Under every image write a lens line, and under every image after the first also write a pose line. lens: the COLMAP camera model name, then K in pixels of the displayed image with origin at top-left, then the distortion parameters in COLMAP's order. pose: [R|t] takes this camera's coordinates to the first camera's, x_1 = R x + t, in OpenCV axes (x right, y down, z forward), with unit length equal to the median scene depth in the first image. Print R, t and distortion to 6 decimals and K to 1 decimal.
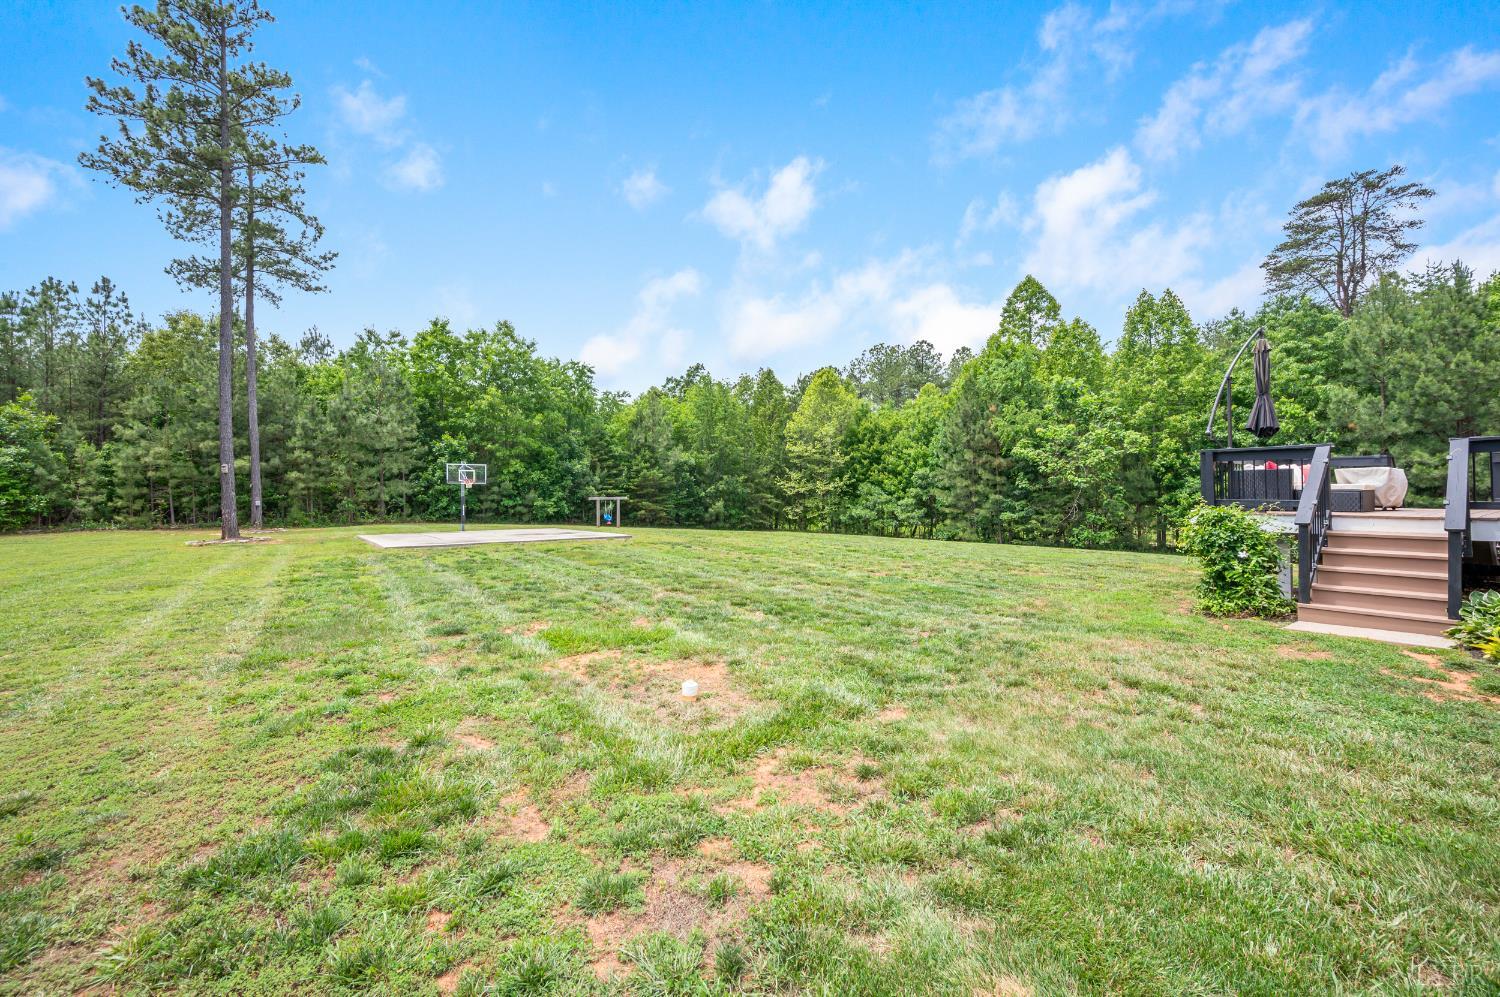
lens RADIAL K [[596.7, 0, 747.0], [0, 596.7, 490.8], [0, 0, 1]] dist [0.002910, 0.000164]
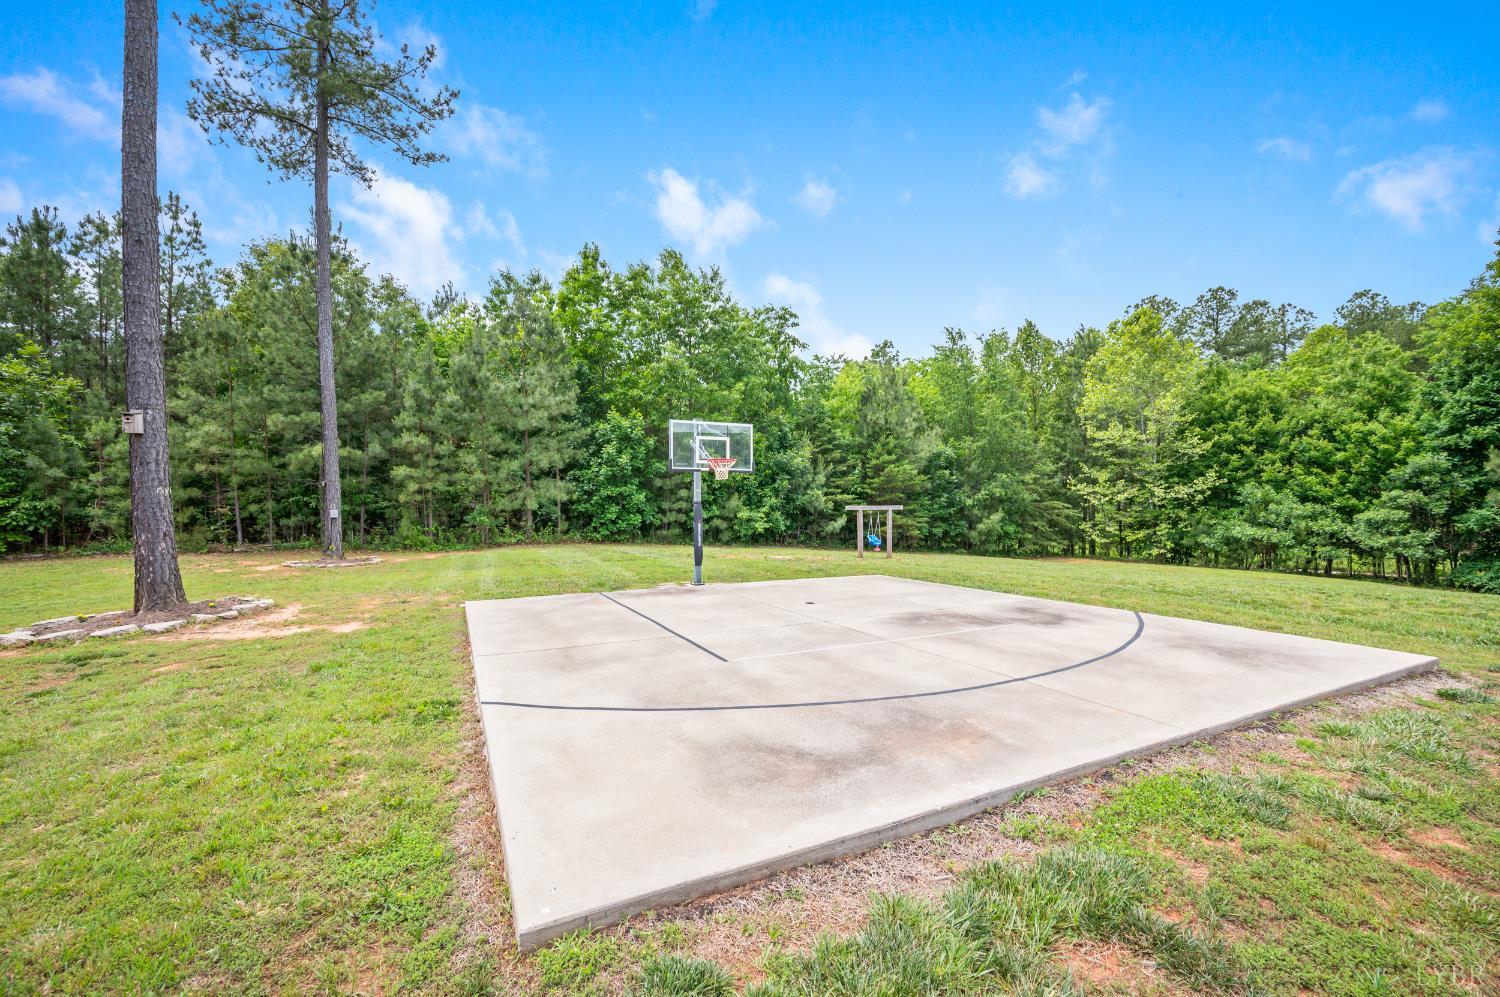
lens RADIAL K [[596.7, 0, 740.5], [0, 596.7, 508.5], [0, 0, 1]] dist [0.002910, 0.000164]
pose [[0.976839, 0.003430, -0.213948, -0.197575], [-0.000508, 0.999906, 0.013713, 0.004396], [0.213975, -0.013286, 0.976749, 0.334239]]
